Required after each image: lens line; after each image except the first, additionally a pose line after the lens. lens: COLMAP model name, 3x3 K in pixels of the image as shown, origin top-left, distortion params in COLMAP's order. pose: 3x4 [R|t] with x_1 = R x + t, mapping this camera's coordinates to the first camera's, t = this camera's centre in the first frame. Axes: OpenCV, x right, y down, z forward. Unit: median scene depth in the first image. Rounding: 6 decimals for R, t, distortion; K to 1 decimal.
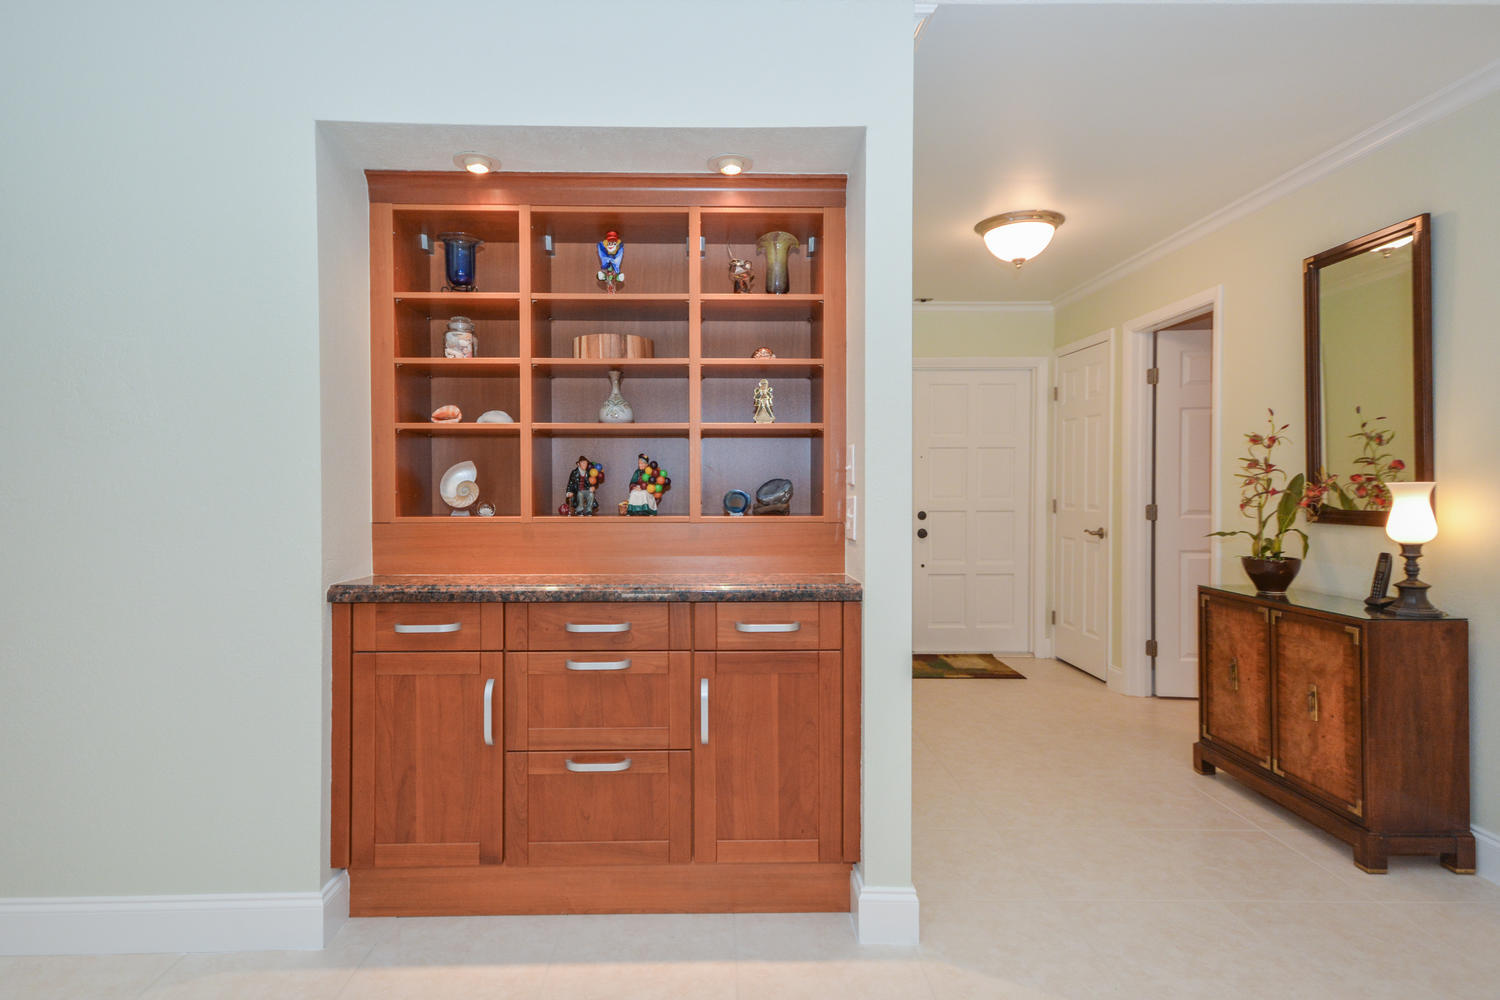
lens RADIAL K [[817.3, 0, 716.7], [0, 817.3, 497.5], [0, 0, 1]] dist [0.043182, -0.018290]
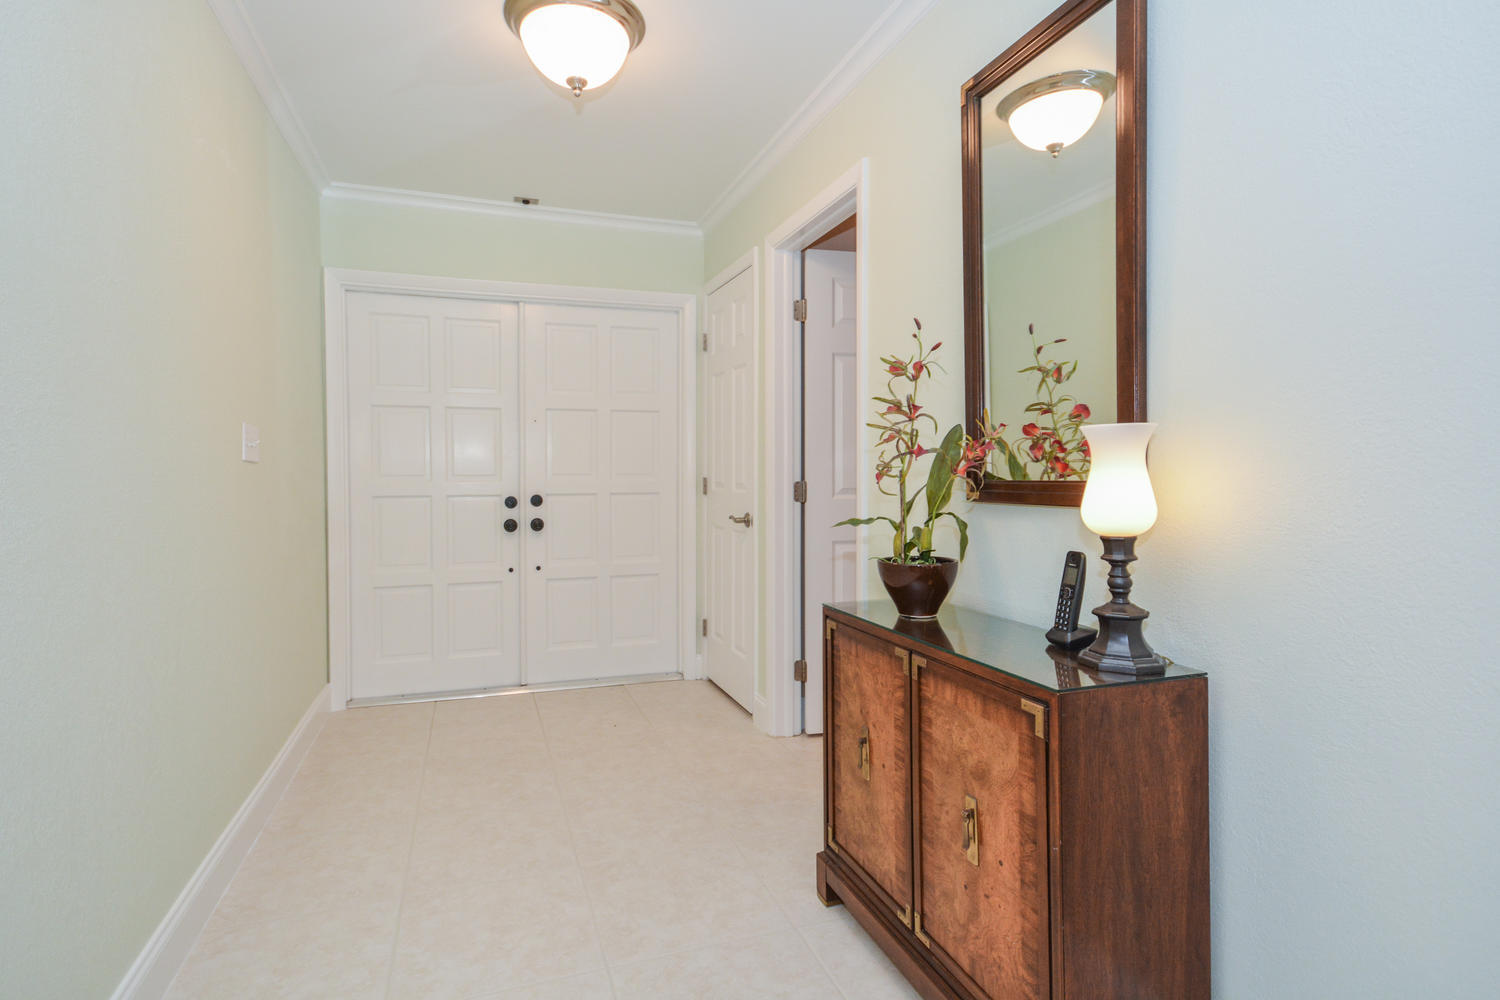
lens RADIAL K [[797.8, 0, 750.0], [0, 797.8, 500.0], [0, 0, 1]] dist [0.016448, 0.000944]
pose [[0.942547, -0.012649, 0.333834, 0.358061], [0.006291, 0.999778, 0.020120, 0.015971], [-0.334014, -0.016864, 0.942417, 0.490215]]
